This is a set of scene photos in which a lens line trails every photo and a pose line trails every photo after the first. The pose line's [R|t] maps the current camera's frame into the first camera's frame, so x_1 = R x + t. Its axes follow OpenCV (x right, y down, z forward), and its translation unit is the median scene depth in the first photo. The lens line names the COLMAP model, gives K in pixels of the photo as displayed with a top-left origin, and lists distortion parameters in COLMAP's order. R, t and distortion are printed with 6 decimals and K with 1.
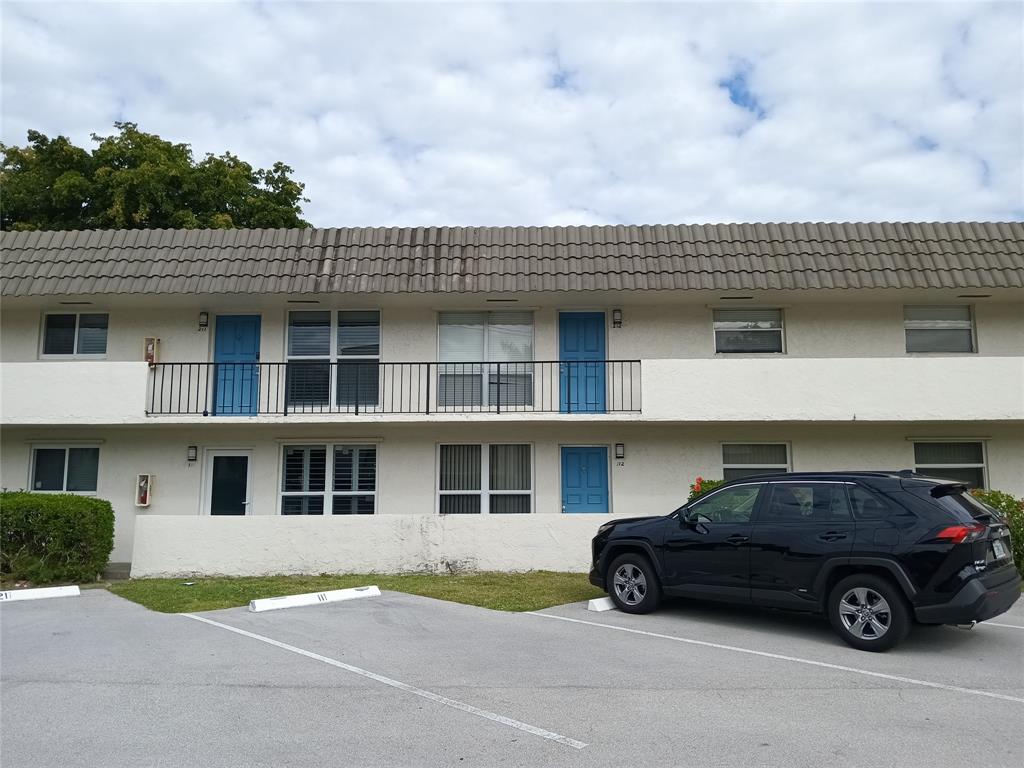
lens RADIAL K [[744.7, 0, 516.5], [0, 744.7, 401.9], [0, 0, 1]] dist [0.054691, -0.104301]
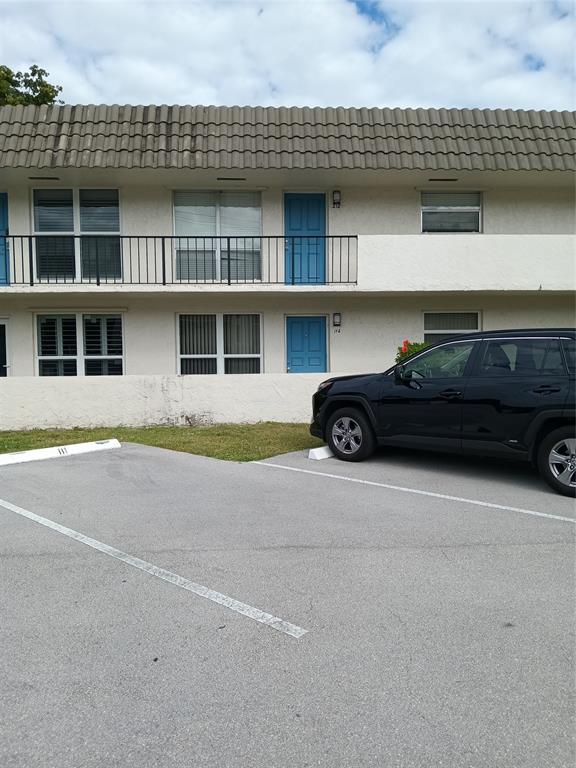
lens RADIAL K [[558.5, 0, 290.7], [0, 558.5, 393.6], [0, 0, 1]] dist [0.054691, -0.104301]
pose [[0.998041, -0.011353, 0.061521, 0.013431], [0.000131, 0.983773, 0.179416, 0.024653], [-0.062560, -0.179056, 0.981848, 0.141832]]
